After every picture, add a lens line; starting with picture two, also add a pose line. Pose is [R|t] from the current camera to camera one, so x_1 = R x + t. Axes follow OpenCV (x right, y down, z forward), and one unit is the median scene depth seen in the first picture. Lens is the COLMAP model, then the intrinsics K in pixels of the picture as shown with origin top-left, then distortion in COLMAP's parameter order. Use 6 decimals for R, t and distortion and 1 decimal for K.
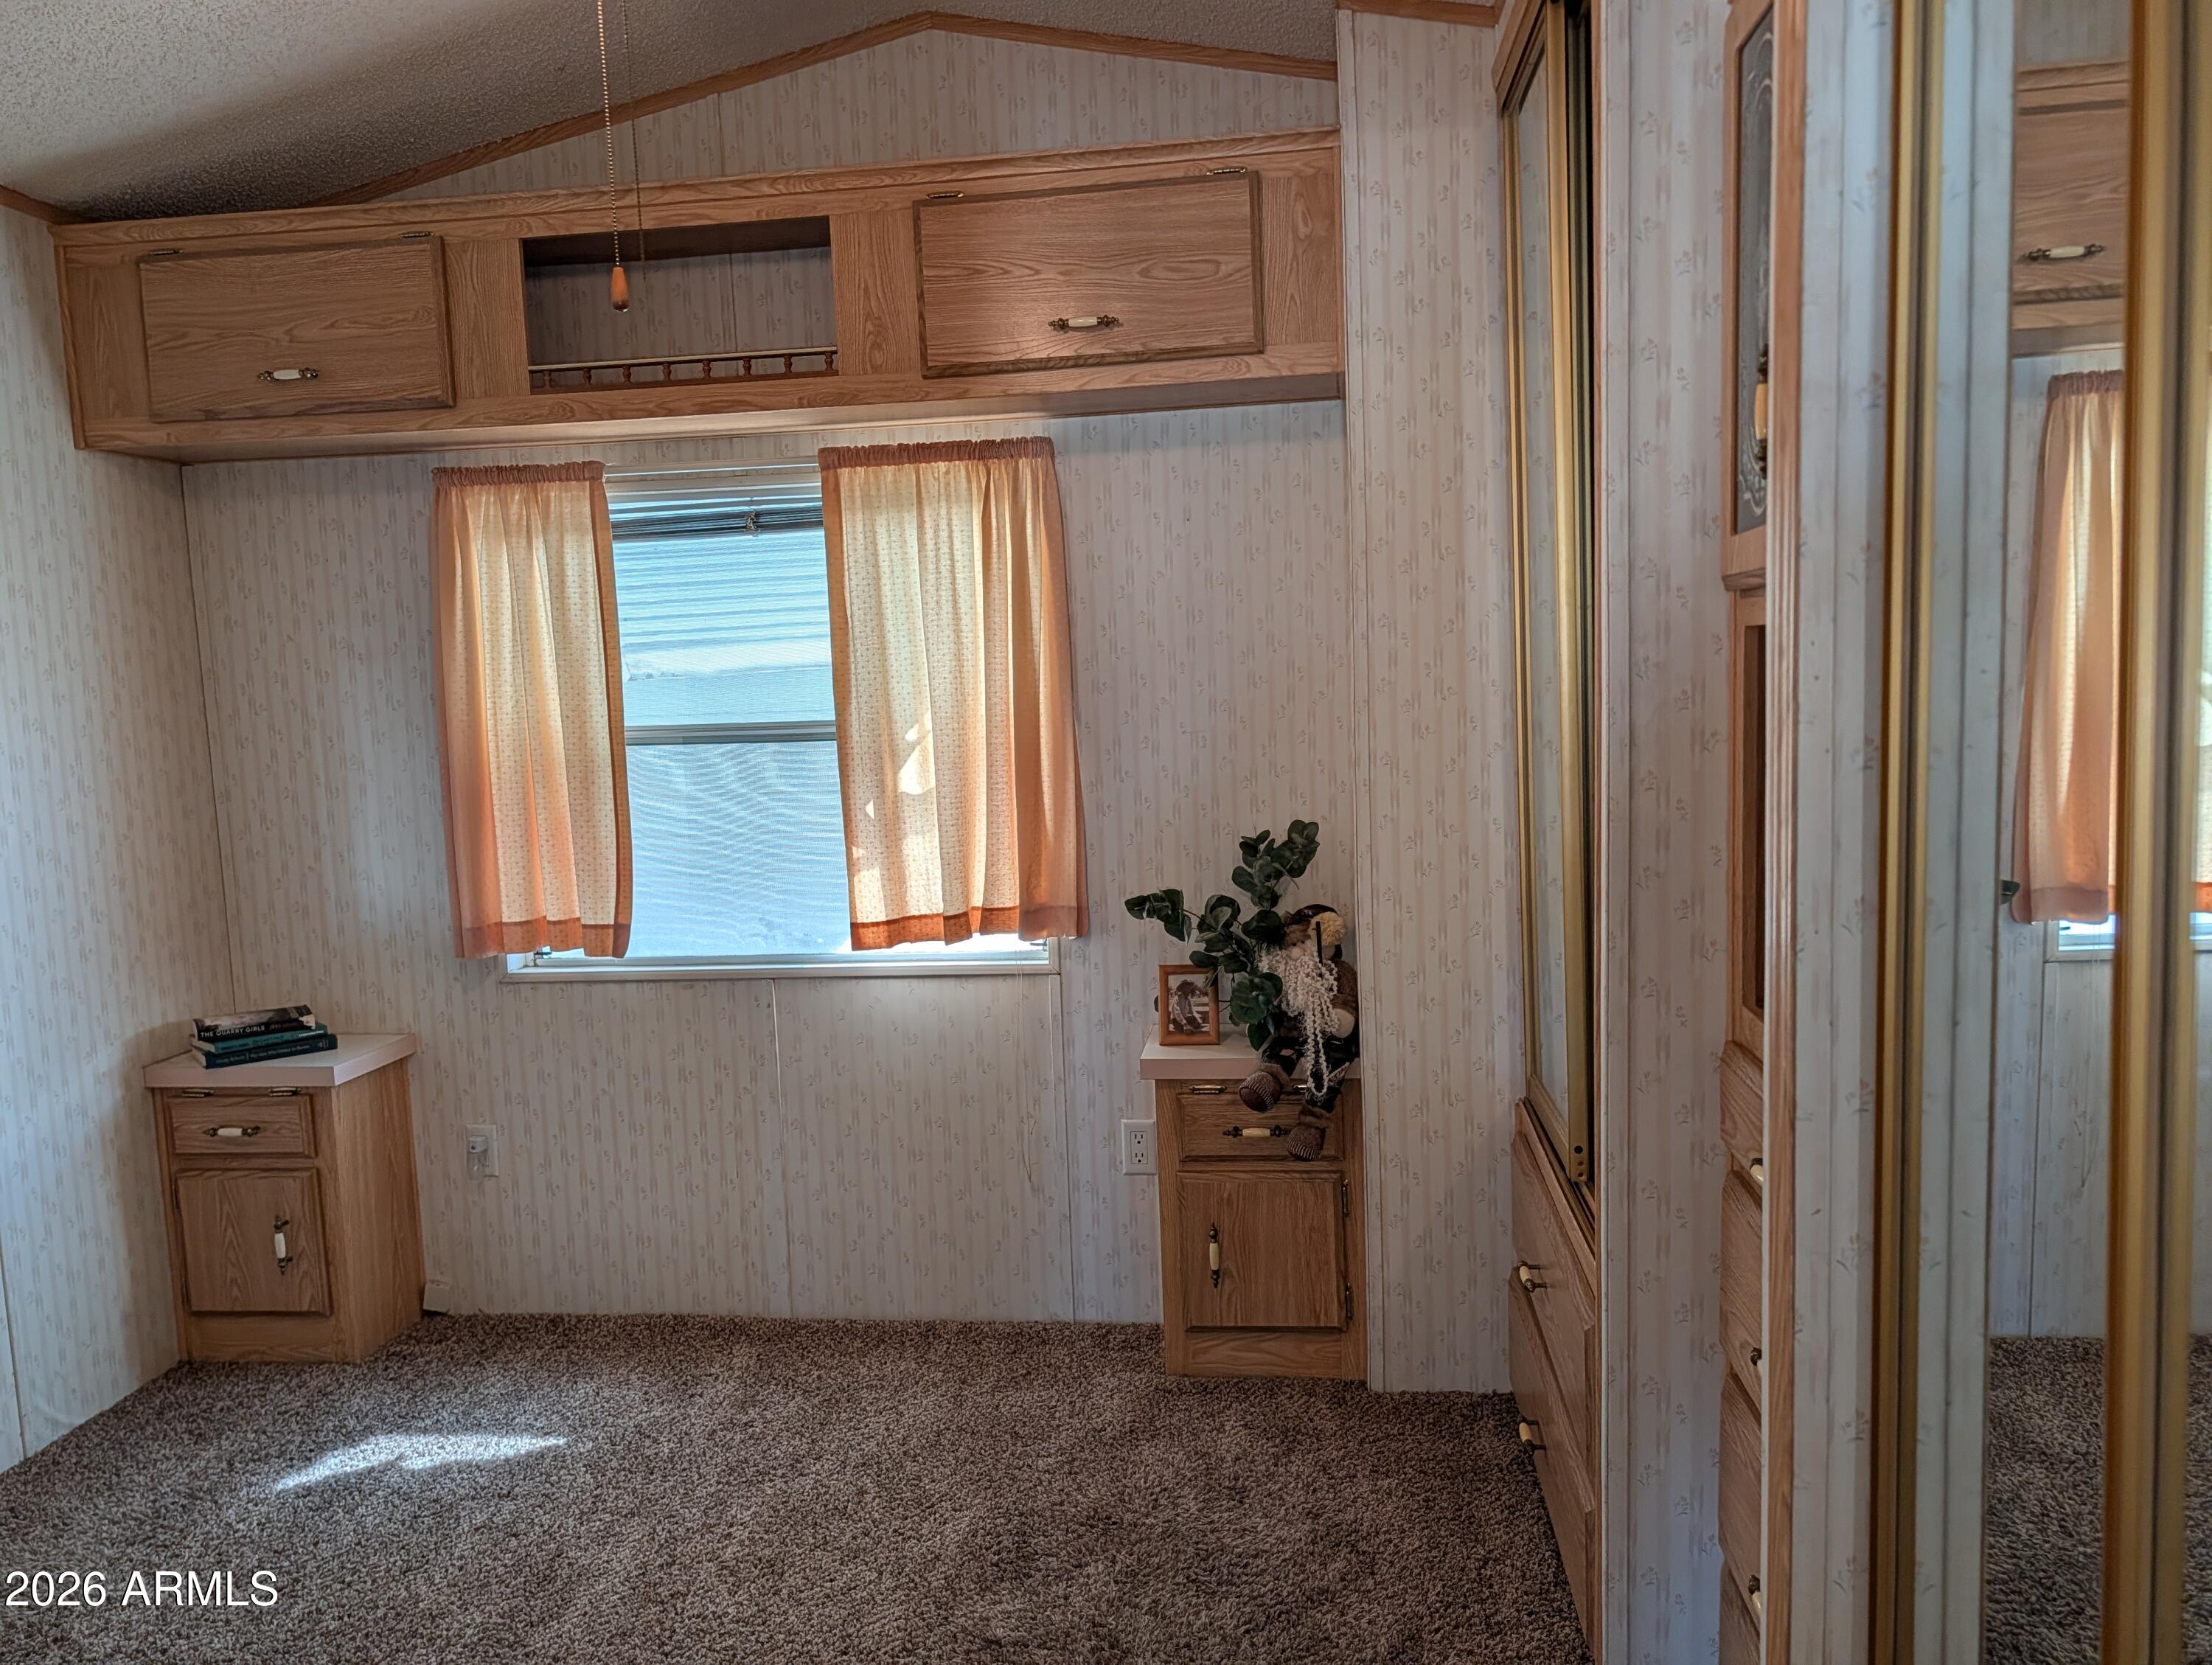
lens RADIAL K [[1604.4, 0, 1111.3], [0, 1604.4, 852.2], [0, 0, 1]] dist [0.011491, -0.013260]
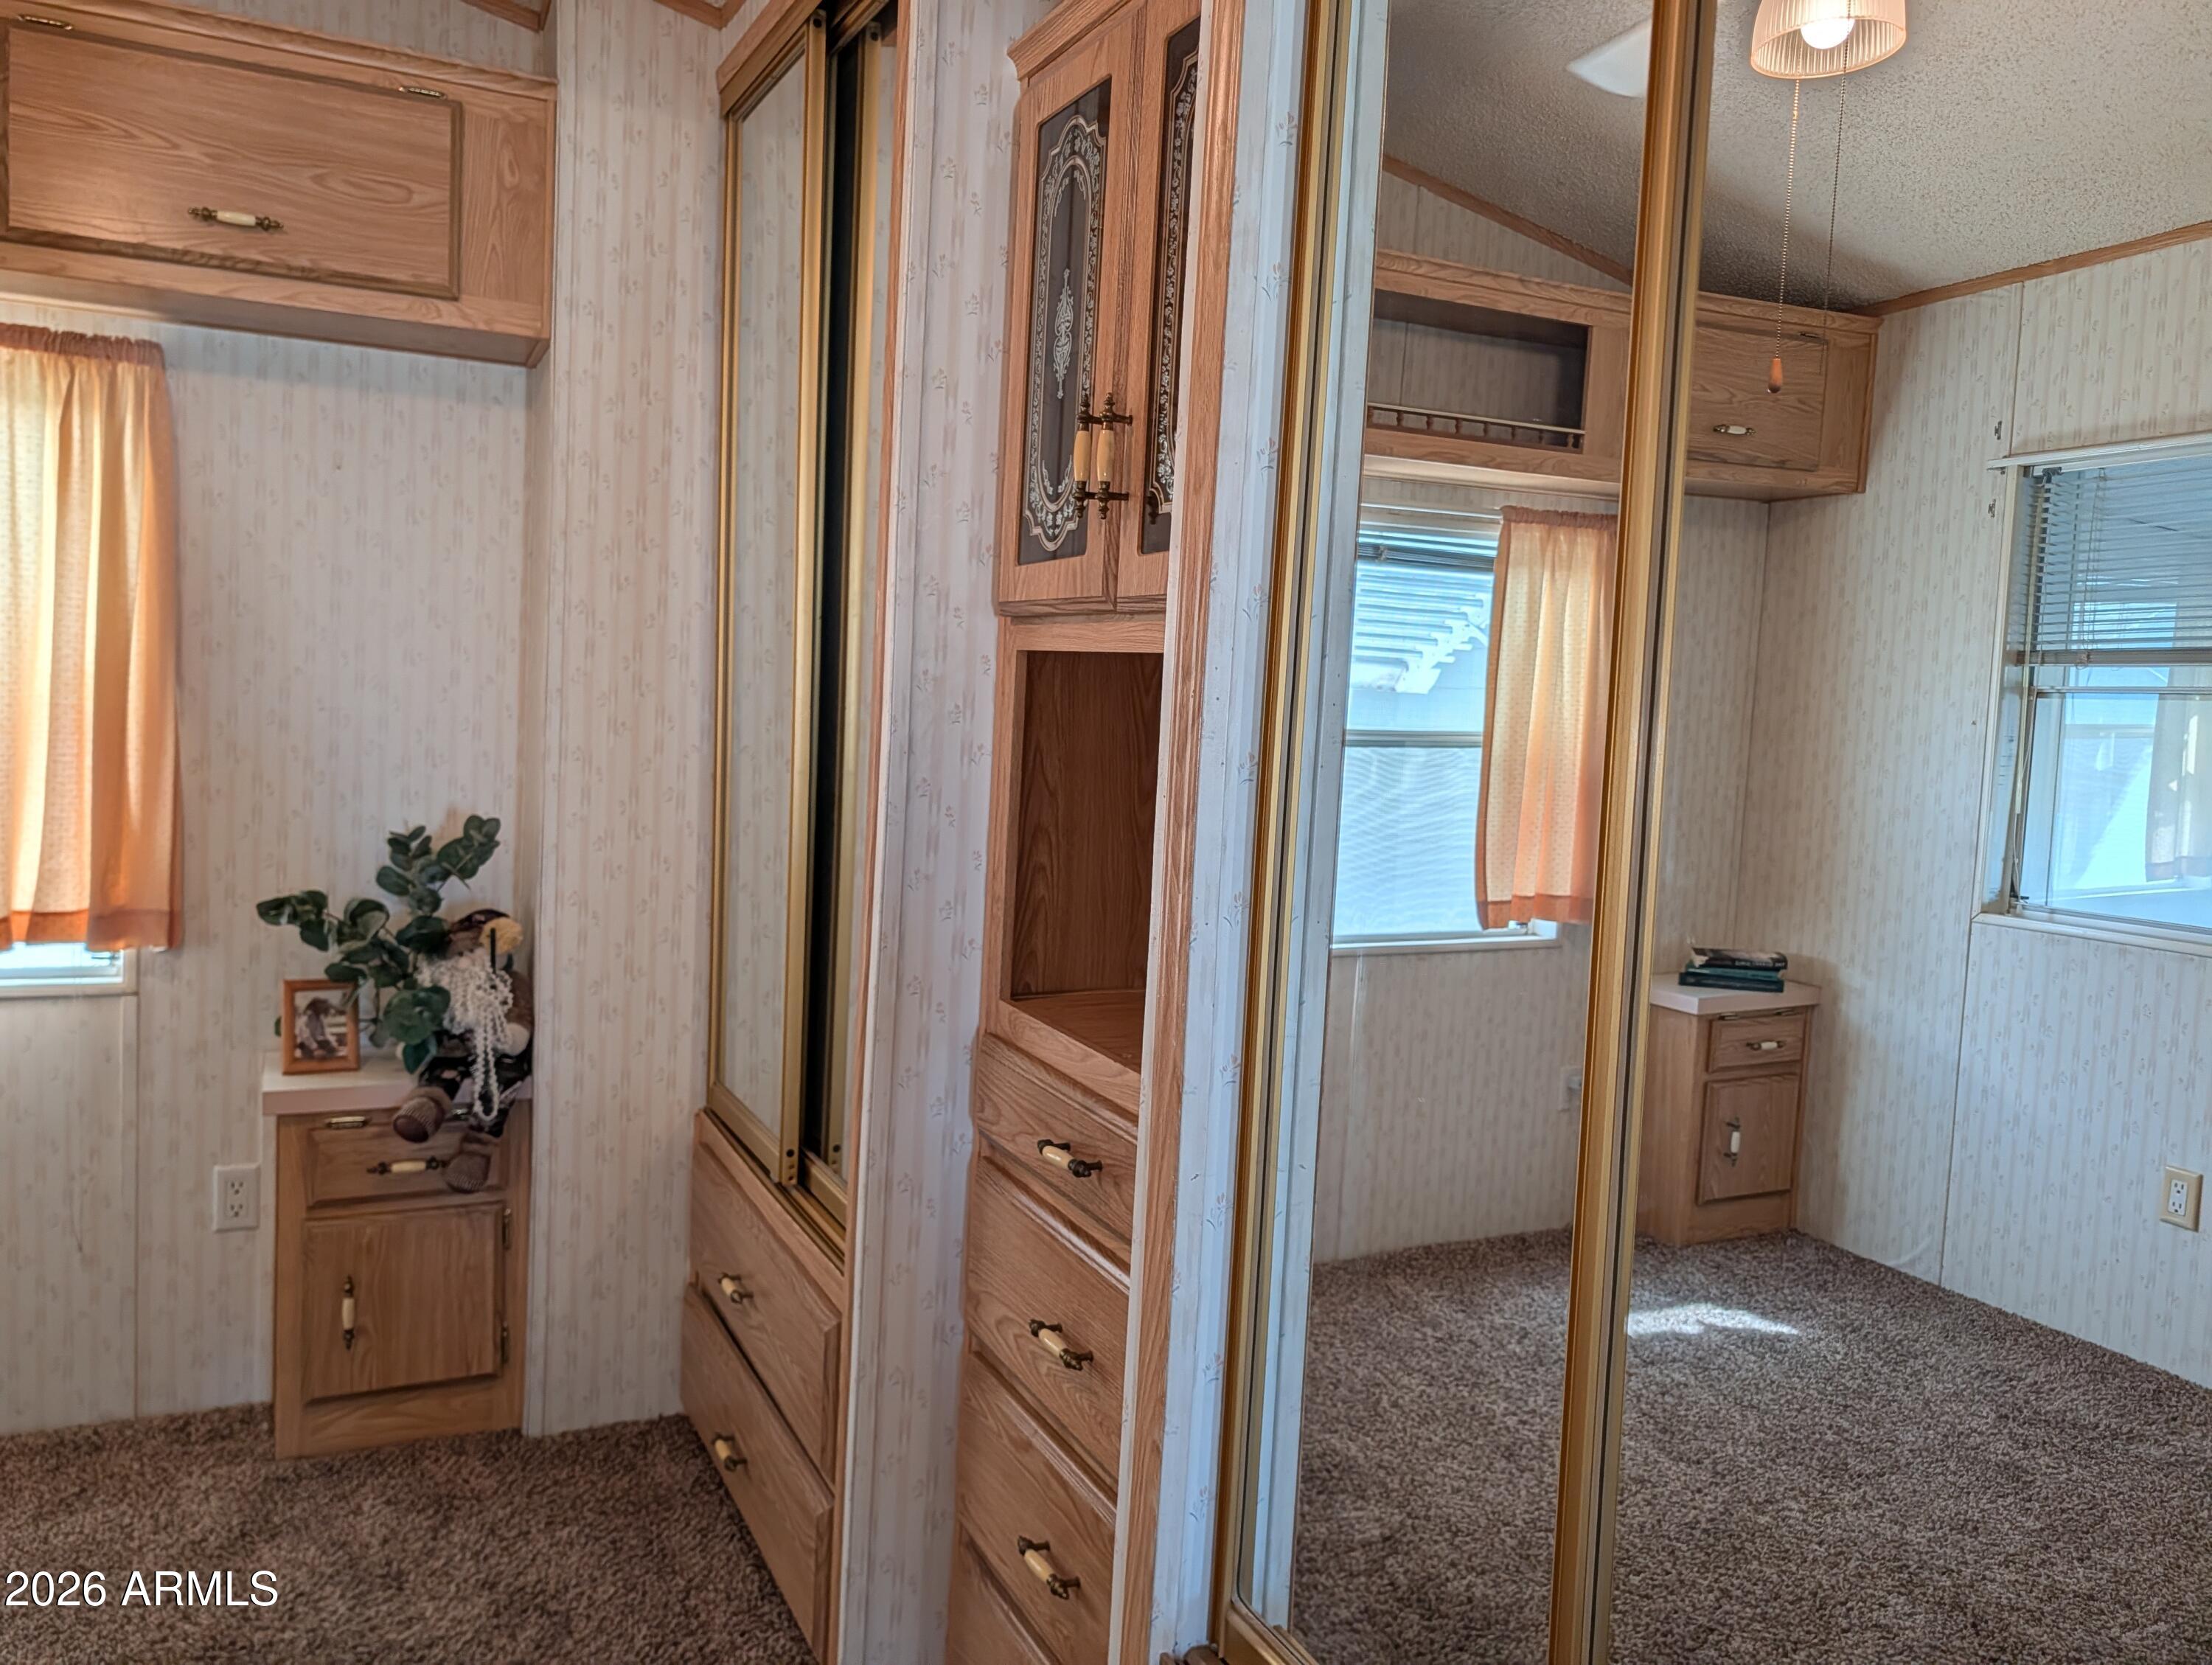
lens RADIAL K [[1614.3, 0, 1113.5], [0, 1614.3, 818.4], [0, 0, 1]] dist [0.003966, -0.009811]
pose [[0.828751, 0.039556, 0.558218, -0.094443], [-0.022464, 0.999046, -0.037444, 0.007756], [-0.559167, 0.018492, 0.828849, 0.039980]]
